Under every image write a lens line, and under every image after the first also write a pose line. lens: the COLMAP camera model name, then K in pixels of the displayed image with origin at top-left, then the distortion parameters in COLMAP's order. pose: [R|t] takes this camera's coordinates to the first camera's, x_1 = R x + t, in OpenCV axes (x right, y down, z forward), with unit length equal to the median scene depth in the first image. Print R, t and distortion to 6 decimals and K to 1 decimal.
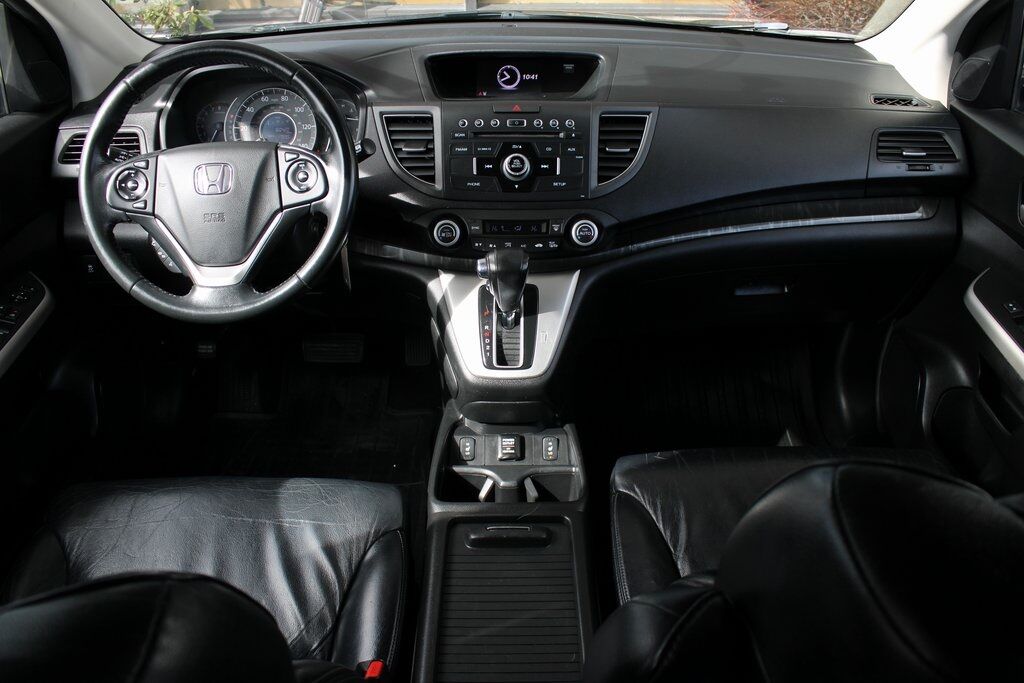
lens RADIAL K [[849.8, 0, 504.9], [0, 849.8, 336.0], [0, 0, 1]] dist [-0.158685, 0.095882]
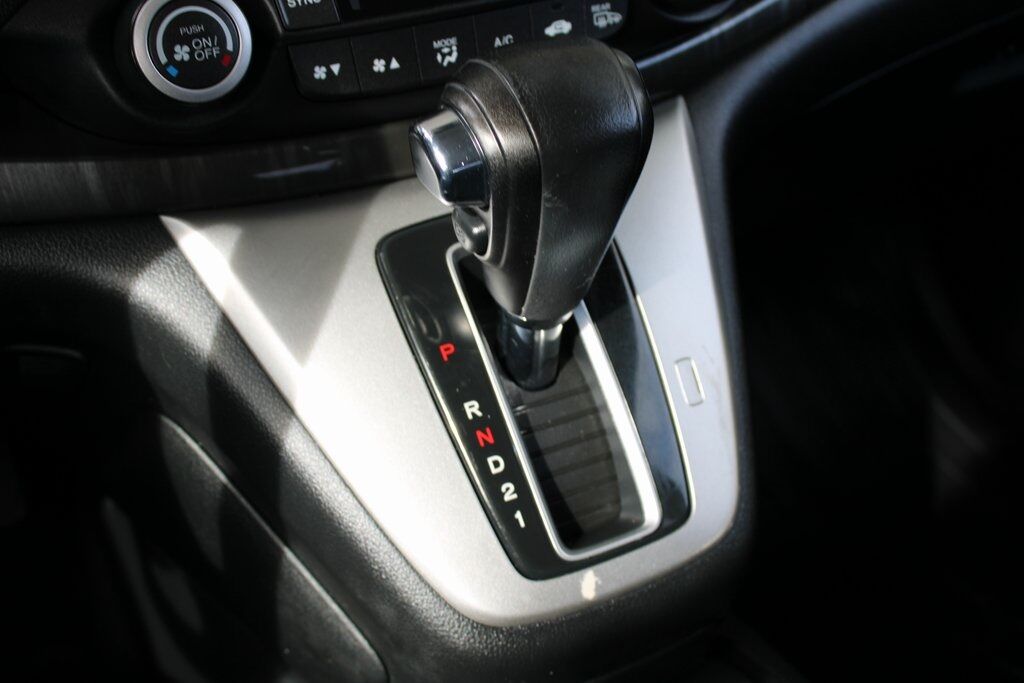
lens RADIAL K [[1339.6, 0, 511.6], [0, 1339.6, 342.5], [0, 0, 1]] dist [-0.094024, 0.000000]
pose [[0.884932, -0.265450, 0.382664, -0.145361], [0.240399, 0.964092, 0.112846, -0.065430], [-0.398878, -0.007869, 0.916970, 0.647886]]
